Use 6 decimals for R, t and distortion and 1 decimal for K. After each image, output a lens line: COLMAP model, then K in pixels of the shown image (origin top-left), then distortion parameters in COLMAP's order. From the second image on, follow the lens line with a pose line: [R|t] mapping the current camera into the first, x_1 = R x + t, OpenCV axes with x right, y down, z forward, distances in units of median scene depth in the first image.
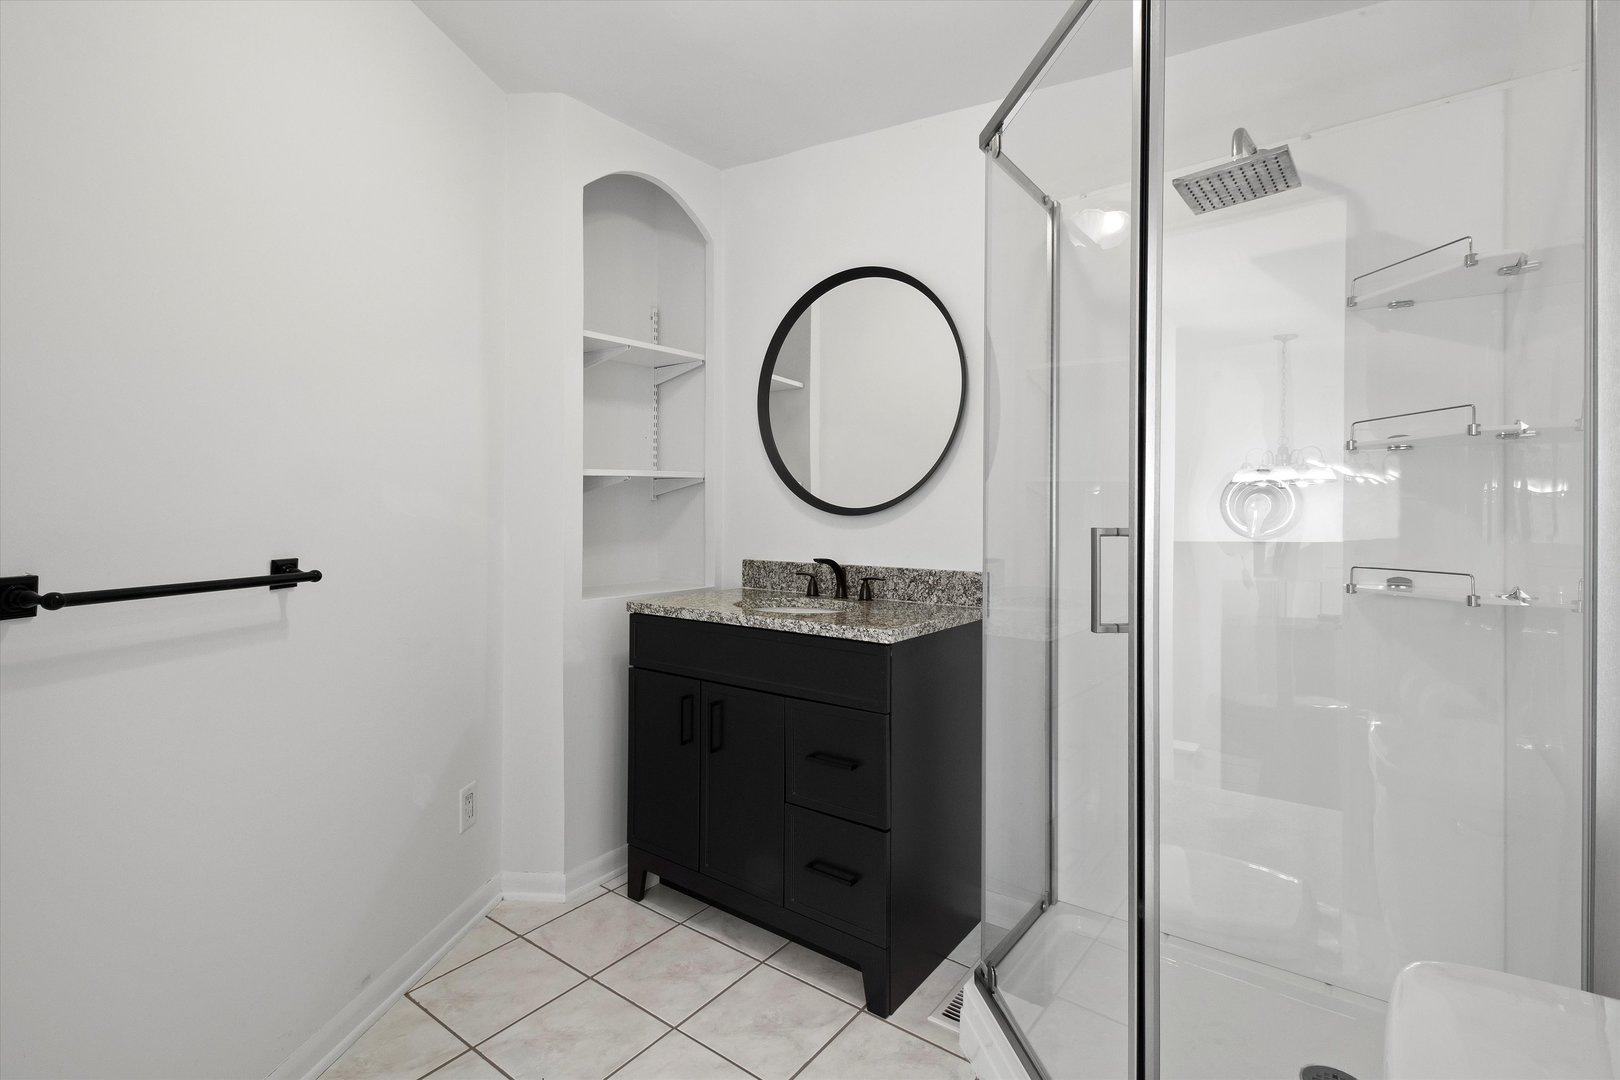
lens RADIAL K [[753.4, 0, 810.8], [0, 753.4, 534.3], [0, 0, 1]] dist [0.013514, -0.009415]
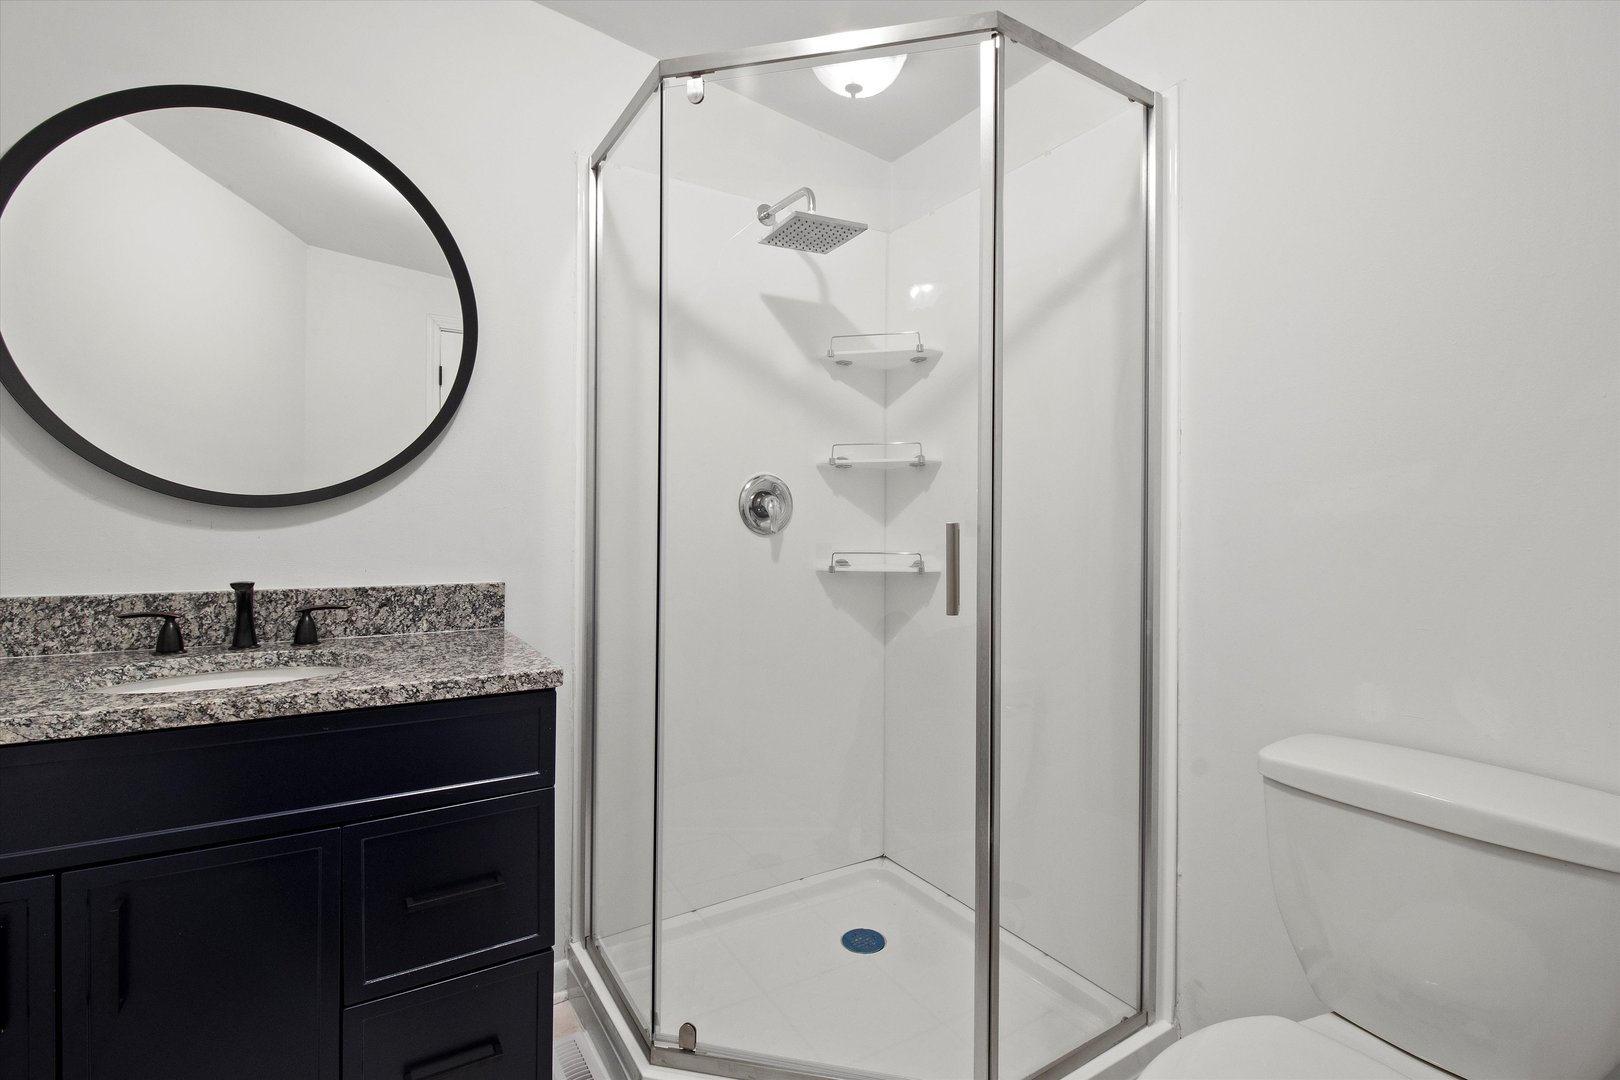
lens RADIAL K [[753.4, 0, 811.0], [0, 753.4, 526.0], [0, 0, 1]] dist [0.013514, -0.009415]
pose [[0.358494, -0.005838, 0.933514, -0.371091], [0.015790, 0.999875, 0.000190, -0.003907], [-0.933398, 0.014672, 0.358542, 0.390983]]
